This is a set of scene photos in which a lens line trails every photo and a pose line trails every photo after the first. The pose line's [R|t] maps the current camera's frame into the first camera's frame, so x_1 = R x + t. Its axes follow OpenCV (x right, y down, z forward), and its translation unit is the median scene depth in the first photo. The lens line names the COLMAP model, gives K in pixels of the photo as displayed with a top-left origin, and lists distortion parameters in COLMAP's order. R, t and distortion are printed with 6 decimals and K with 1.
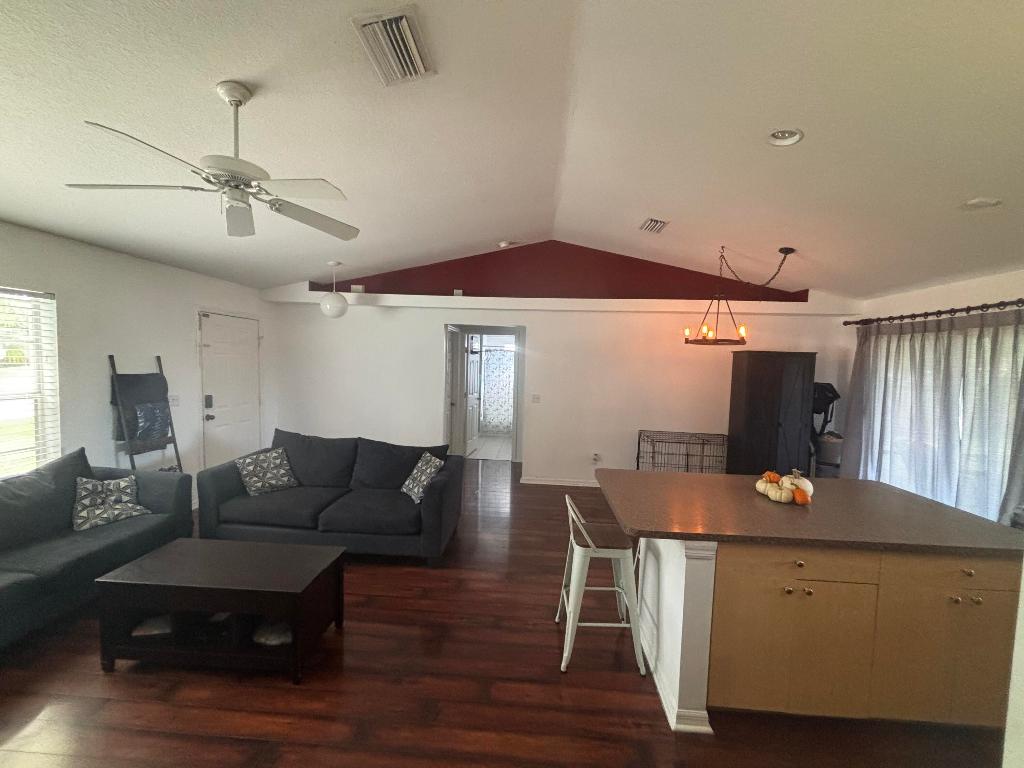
lens RADIAL K [[413.0, 0, 510.5], [0, 413.0, 382.9], [0, 0, 1]] dist [-0.000653, 0.000183]
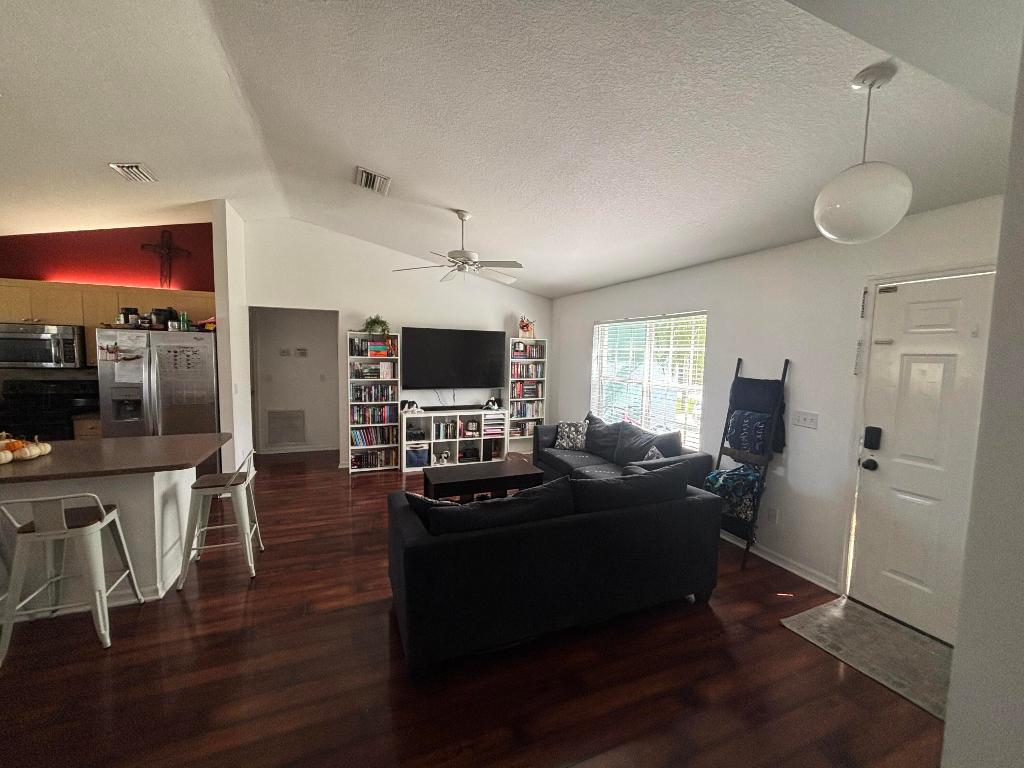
lens RADIAL K [[413.0, 0, 510.1], [0, 413.0, 383.1], [0, 0, 1]] dist [-0.000653, 0.000183]
pose [[-0.904743, -0.013752, -0.425736, -0.018972], [-0.065006, 0.992229, 0.106097, -0.066284], [0.420968, 0.123666, -0.898606, 1.410069]]
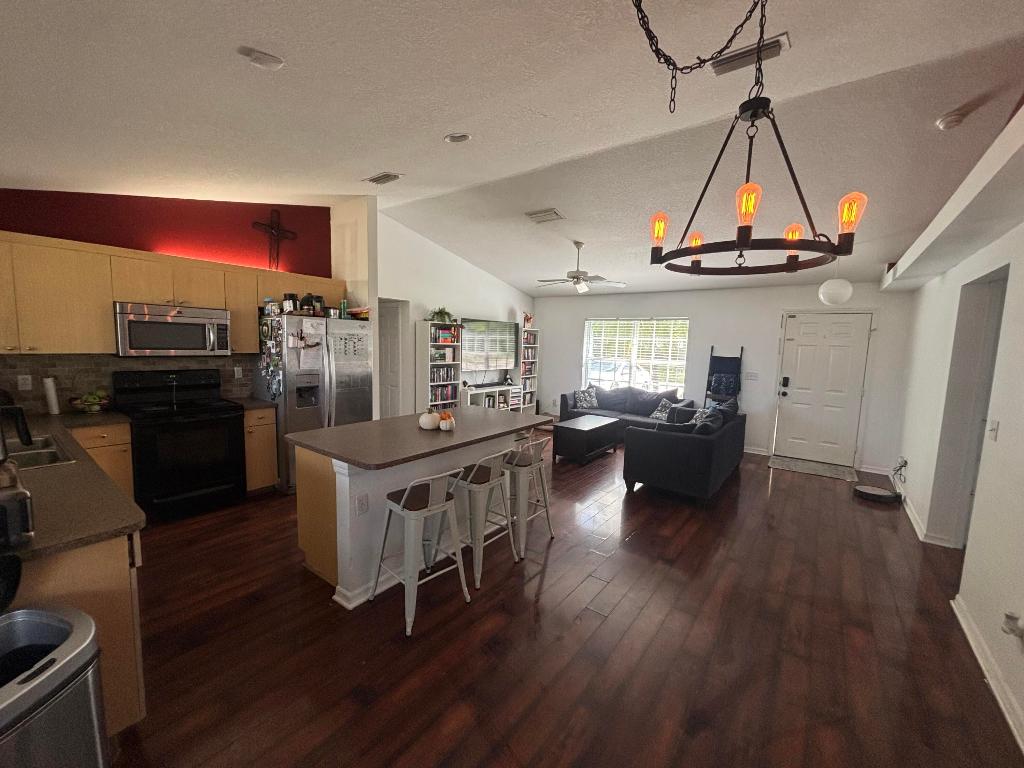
lens RADIAL K [[413.0, 0, 511.2], [0, 413.0, 385.1], [0, 0, 1]] dist [-0.000653, 0.000183]
pose [[-0.565796, 0.043468, -0.823399, 0.926381], [-0.084884, 0.990233, 0.110603, -0.018036], [0.820165, 0.132473, -0.556580, 1.104103]]
